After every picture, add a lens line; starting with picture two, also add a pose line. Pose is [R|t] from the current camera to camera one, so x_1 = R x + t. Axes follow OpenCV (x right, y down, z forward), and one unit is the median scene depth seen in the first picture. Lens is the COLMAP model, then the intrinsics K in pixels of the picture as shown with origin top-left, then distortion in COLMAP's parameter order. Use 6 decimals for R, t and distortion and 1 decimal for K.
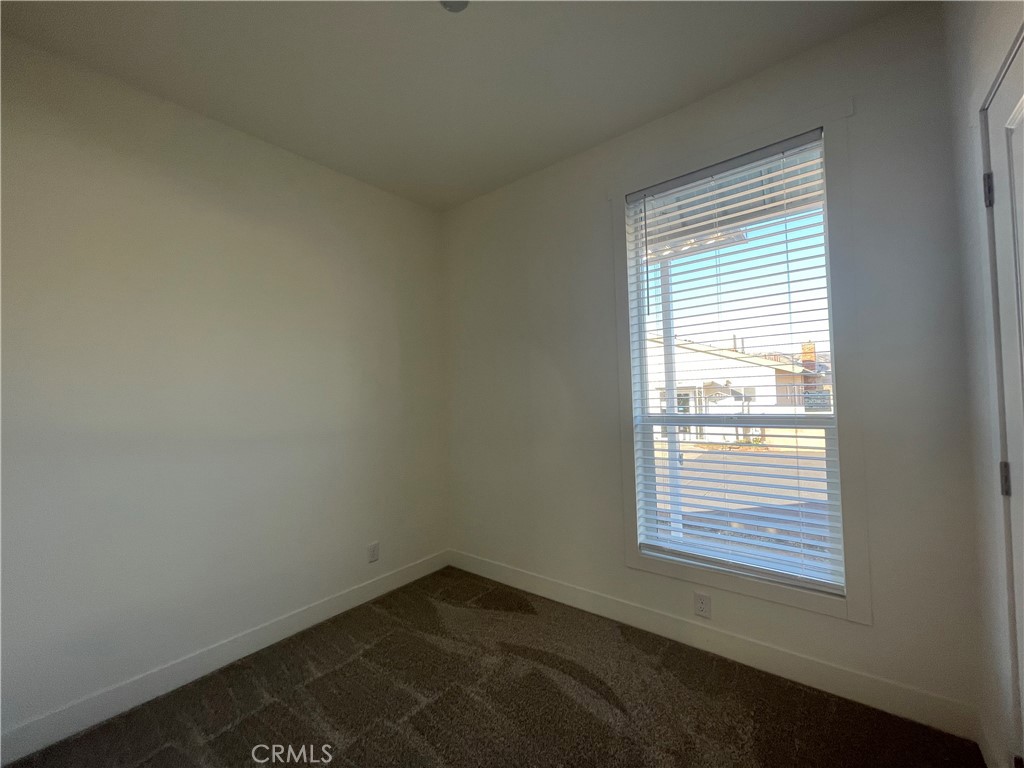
lens RADIAL K [[413.5, 0, 512.0], [0, 413.5, 384.0], [0, 0, 1]] dist [-0.001452, -0.000332]
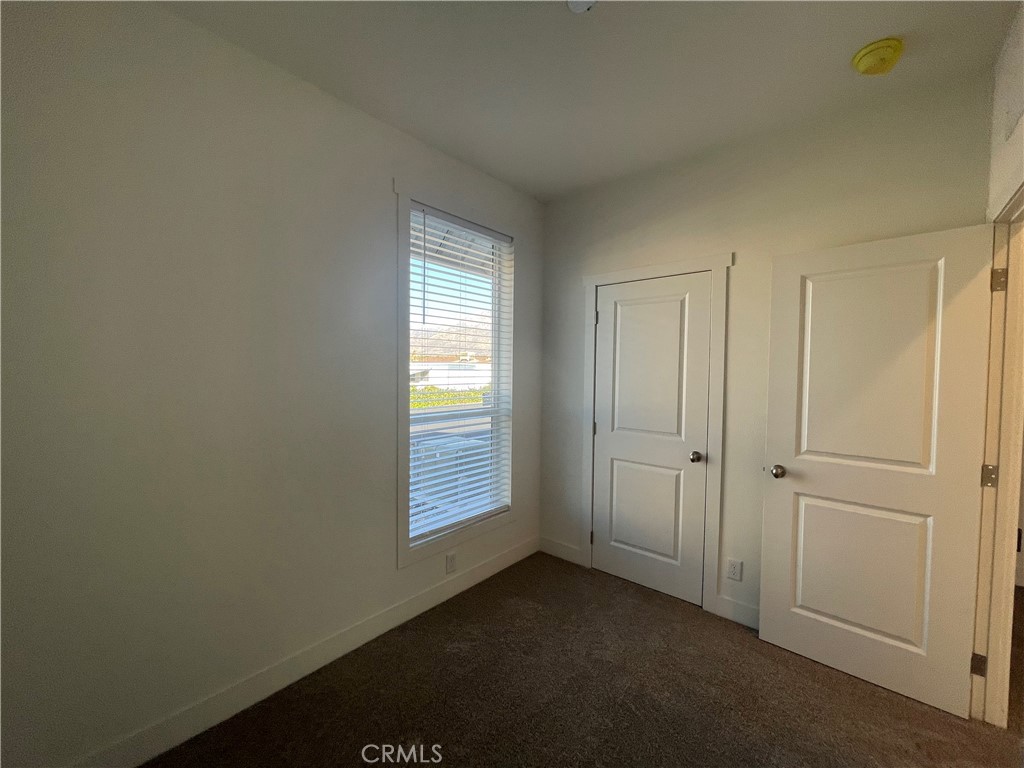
lens RADIAL K [[419.6, 0, 512.0], [0, 419.6, 384.0], [0, 0, 1]] dist [-0.002319, -0.000453]
pose [[0.024951, 0.000828, 0.999688, -0.834137], [-0.034608, 0.999401, 0.000036, -0.021461], [-0.999089, -0.034598, 0.024965, 0.809076]]
